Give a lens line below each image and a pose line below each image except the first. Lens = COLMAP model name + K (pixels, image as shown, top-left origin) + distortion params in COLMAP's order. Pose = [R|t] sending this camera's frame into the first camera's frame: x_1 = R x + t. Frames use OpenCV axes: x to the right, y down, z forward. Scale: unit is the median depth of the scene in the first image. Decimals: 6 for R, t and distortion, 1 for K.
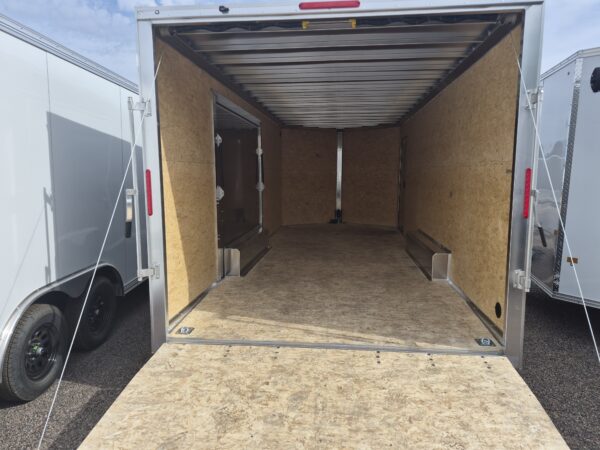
lens RADIAL K [[468.4, 0, 300.0], [0, 468.4, 225.0], [0, 0, 1]] dist [0.002979, 0.002927]
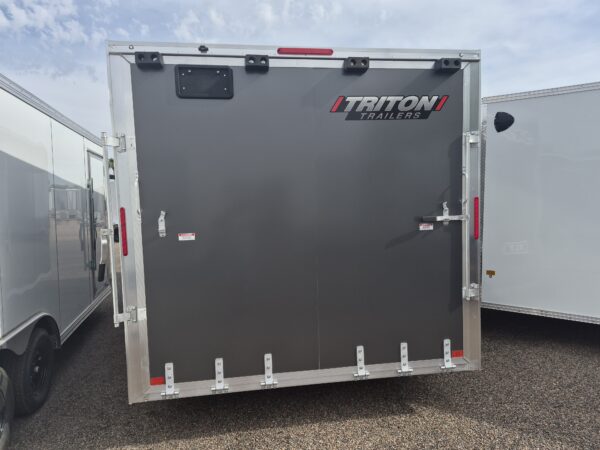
lens RADIAL K [[465.2, 0, 300.0], [0, 465.2, 225.0], [0, 0, 1]] dist [0.084495, -0.115645]
pose [[0.960956, -0.042462, 0.273422, -0.236752], [0.059122, 0.996844, -0.052981, -0.011281], [-0.270310, 0.067078, 0.960434, -0.011298]]
